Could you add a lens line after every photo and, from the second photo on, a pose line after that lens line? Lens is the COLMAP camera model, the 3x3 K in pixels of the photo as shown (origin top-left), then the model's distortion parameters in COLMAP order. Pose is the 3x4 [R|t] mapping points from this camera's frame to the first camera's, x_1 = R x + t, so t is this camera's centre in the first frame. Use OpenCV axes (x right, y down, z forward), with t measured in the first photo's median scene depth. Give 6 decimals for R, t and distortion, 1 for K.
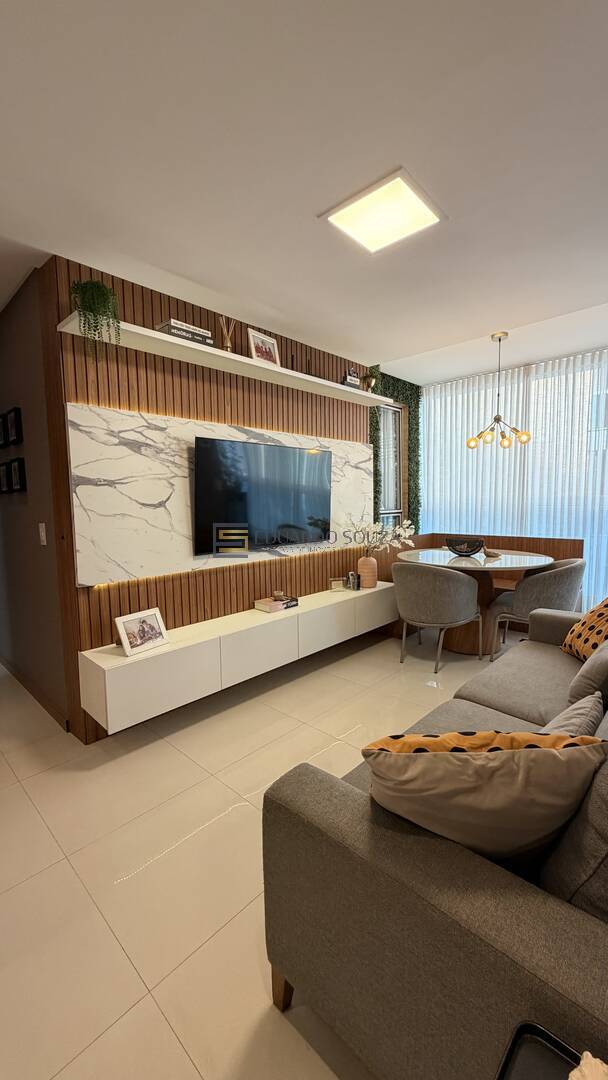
lens RADIAL K [[427.3, 0, 304.0], [0, 427.3, 540.0], [0, 0, 1]] dist [-0.000891, -0.000199]
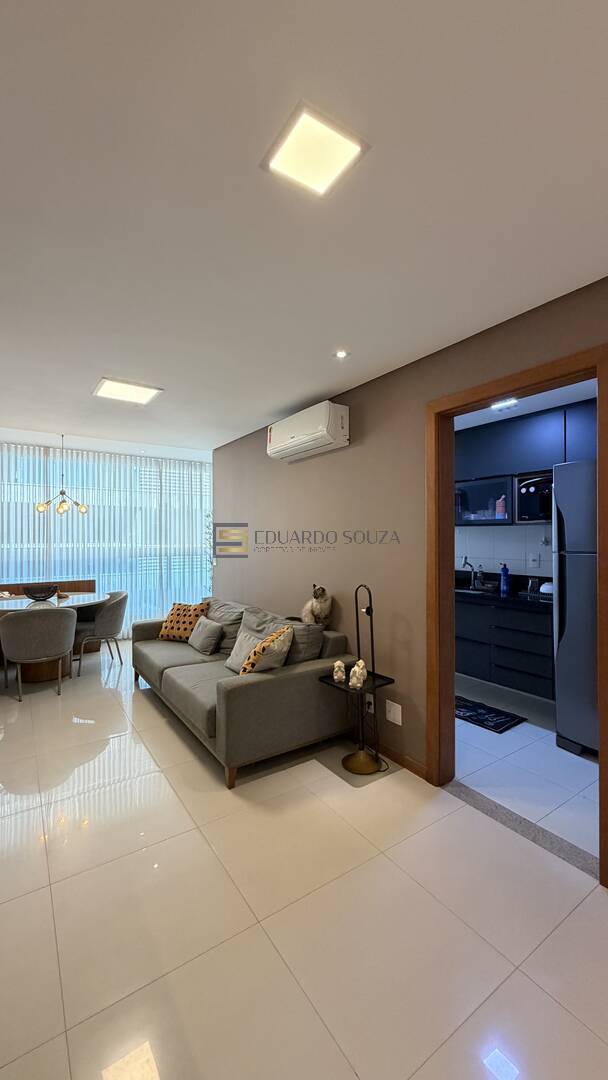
lens RADIAL K [[427.3, 0, 304.0], [0, 427.3, 540.0], [0, 0, 1]] dist [-0.000891, -0.000199]
pose [[0.205232, 0.012664, 0.978632, -0.861569], [0.085272, 0.995882, -0.030770, -0.042507], [-0.974992, 0.089765, 0.203307, 0.020371]]
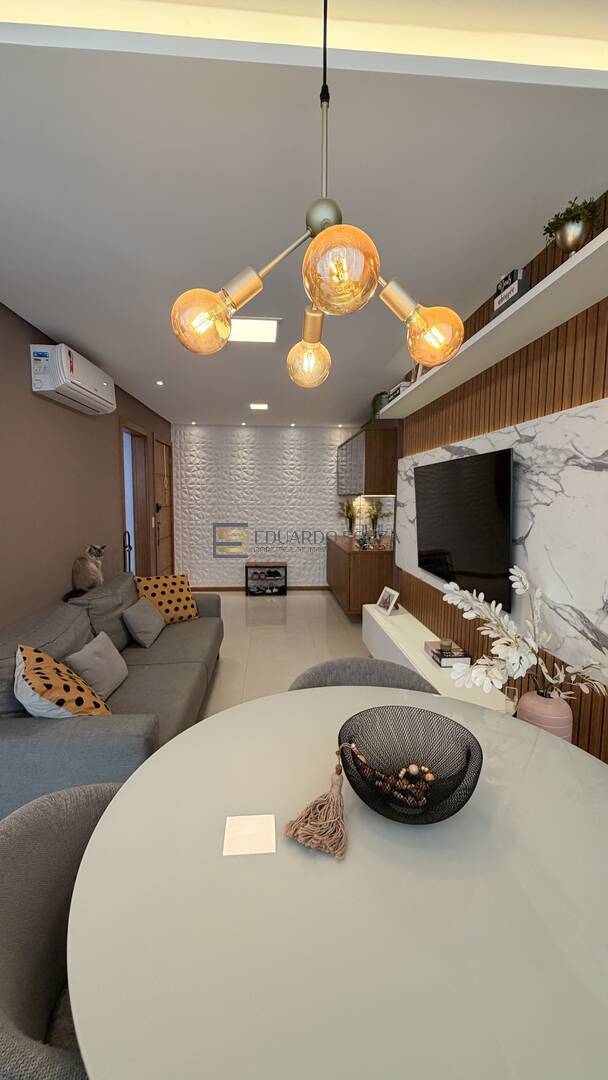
lens RADIAL K [[431.1, 0, 304.0], [0, 431.1, 540.0], [0, 0, 1]] dist [-0.000434, -0.000080]
pose [[-0.667981, 0.088119, -0.738942, 0.762969], [-0.064098, 0.982462, 0.175101, -0.205977], [0.741412, 0.164329, -0.650618, 1.402898]]
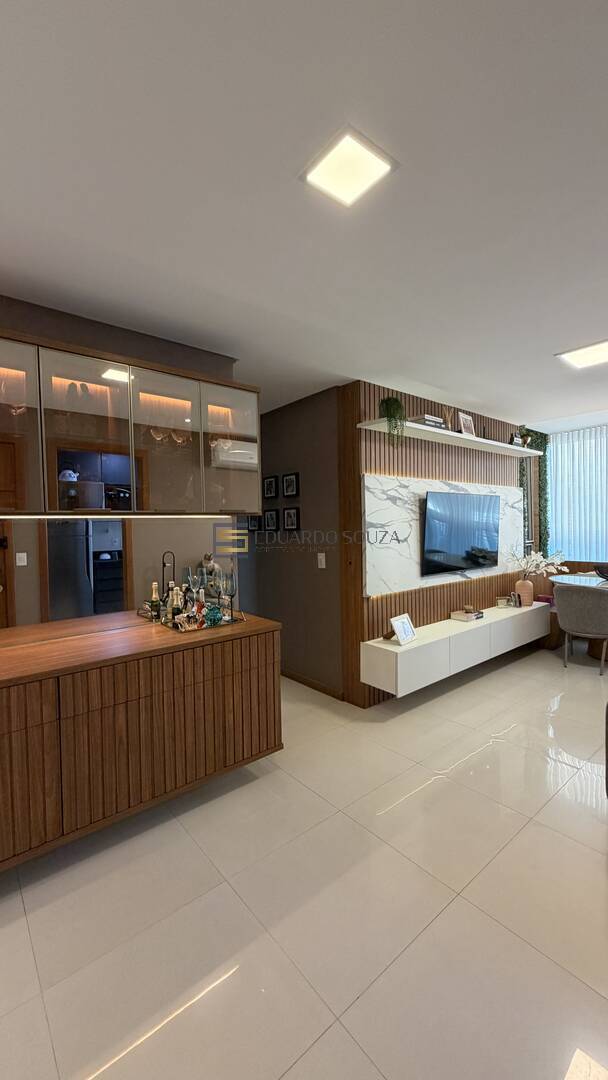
lens RADIAL K [[427.3, 0, 304.0], [0, 427.3, 540.0], [0, 0, 1]] dist [-0.000891, -0.000199]
pose [[0.992773, -0.001078, -0.120000, -0.428944], [-0.006286, 0.998120, -0.060972, 0.004642], [0.119840, 0.061286, 0.990900, -0.375164]]
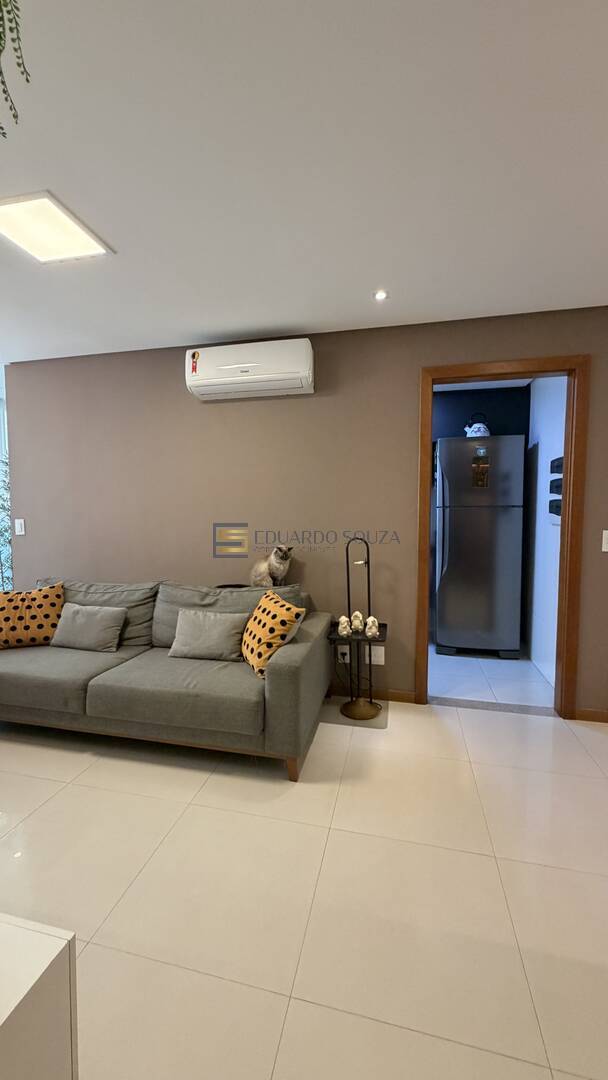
lens RADIAL K [[427.3, 0, 304.0], [0, 427.3, 540.0], [0, 0, 1]] dist [-0.000891, -0.000199]
pose [[-0.514177, -0.045032, 0.856501, -0.653520], [0.083696, 0.991220, 0.102360, -0.065545], [-0.853591, 0.124317, -0.505893, 0.706495]]
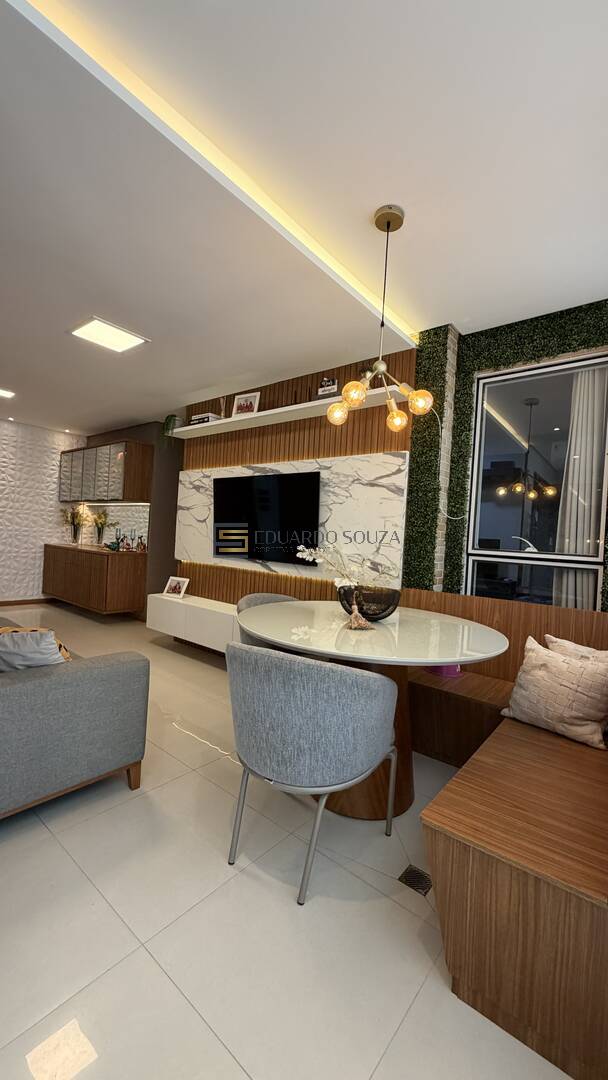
lens RADIAL K [[427.3, 0, 304.0], [0, 427.3, 540.0], [0, 0, 1]] dist [-0.000891, -0.000199]
pose [[0.076299, 0.027812, -0.996697, 1.191795], [-0.152485, 0.988178, 0.015901, -0.081994], [0.985356, 0.150768, 0.079638, 1.091388]]
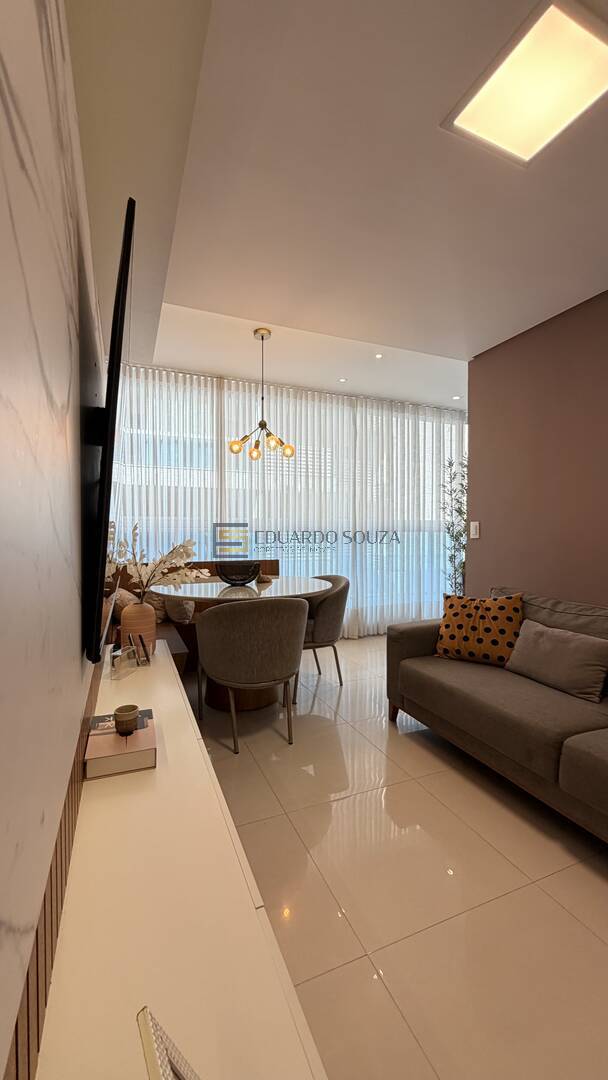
lens RADIAL K [[427.3, 0, 304.0], [0, 427.3, 540.0], [0, 0, 1]] dist [-0.000891, -0.000199]
pose [[0.395277, -0.001998, 0.918560, -0.405388], [0.076047, 0.996636, -0.030557, -0.017440], [-0.915408, 0.081932, 0.394100, 0.748194]]
